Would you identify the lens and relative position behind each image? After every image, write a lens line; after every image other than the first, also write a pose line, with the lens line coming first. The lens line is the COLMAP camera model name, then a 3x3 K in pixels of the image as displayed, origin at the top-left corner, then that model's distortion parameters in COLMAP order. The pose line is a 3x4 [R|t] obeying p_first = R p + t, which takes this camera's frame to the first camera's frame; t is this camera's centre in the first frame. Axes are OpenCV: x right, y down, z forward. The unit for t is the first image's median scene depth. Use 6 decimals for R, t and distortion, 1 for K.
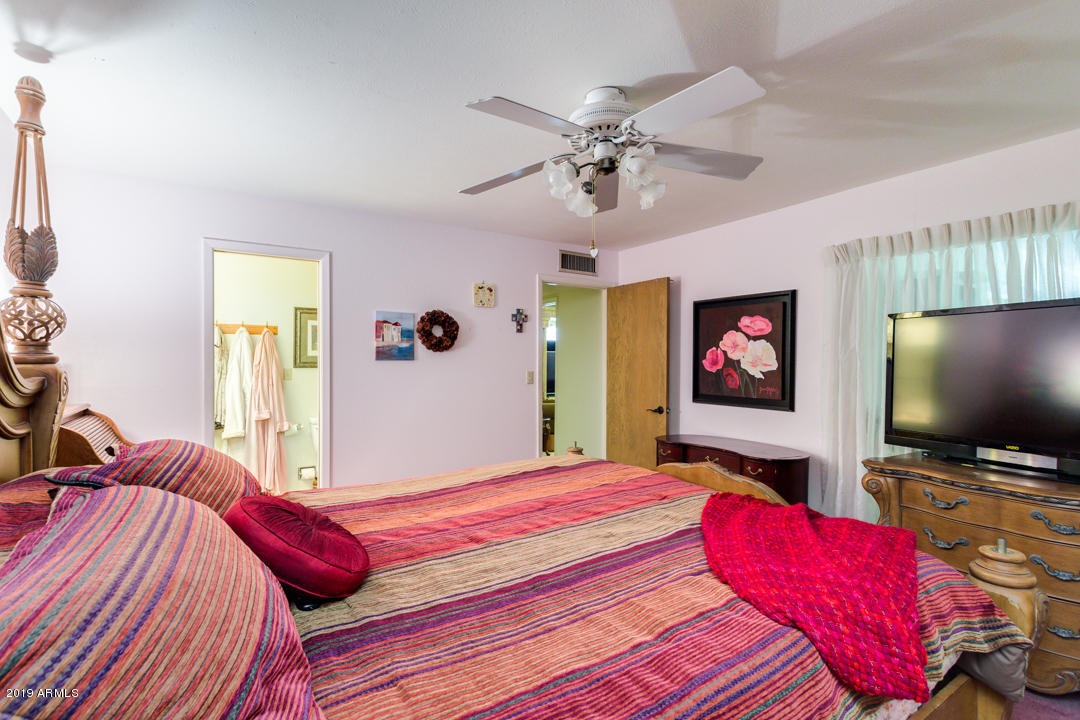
lens RADIAL K [[497.5, 0, 540.5], [0, 497.5, 362.2], [0, 0, 1]] dist [-0.000979, -0.000318]
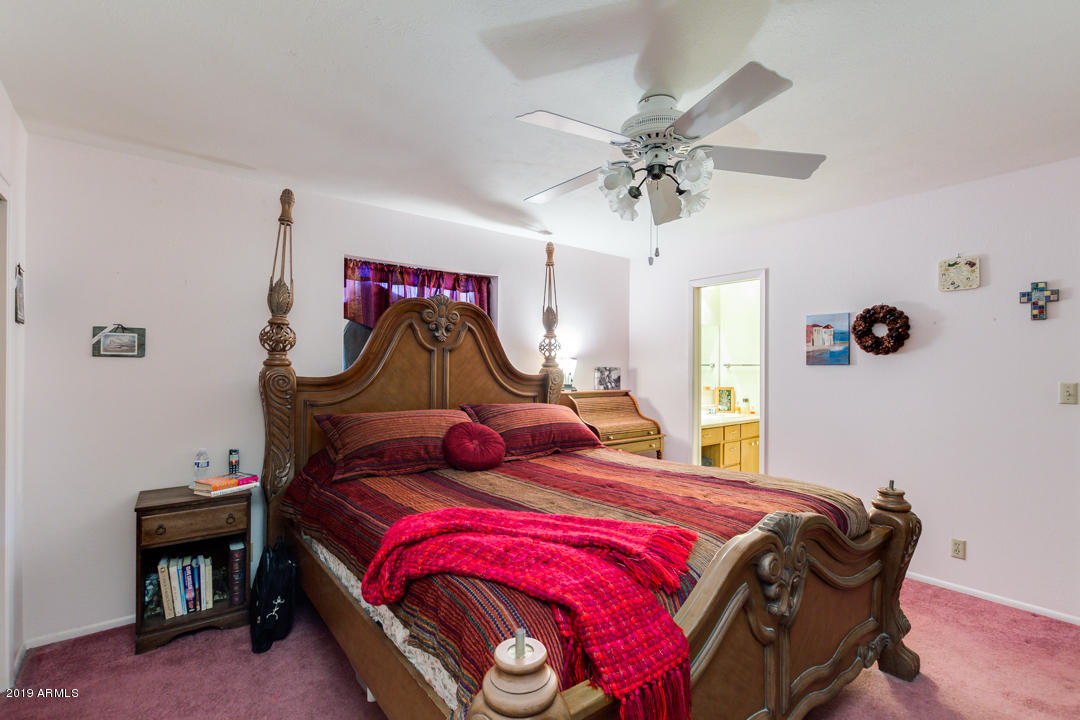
lens RADIAL K [[497.5, 0, 538.1], [0, 497.5, 366.6], [0, 0, 1]] dist [-0.000979, -0.000318]
pose [[0.069637, 0.001576, -0.997571, 0.594611], [-0.003311, 0.999994, 0.001349, -0.000309], [0.997567, 0.003209, 0.069642, 0.368387]]
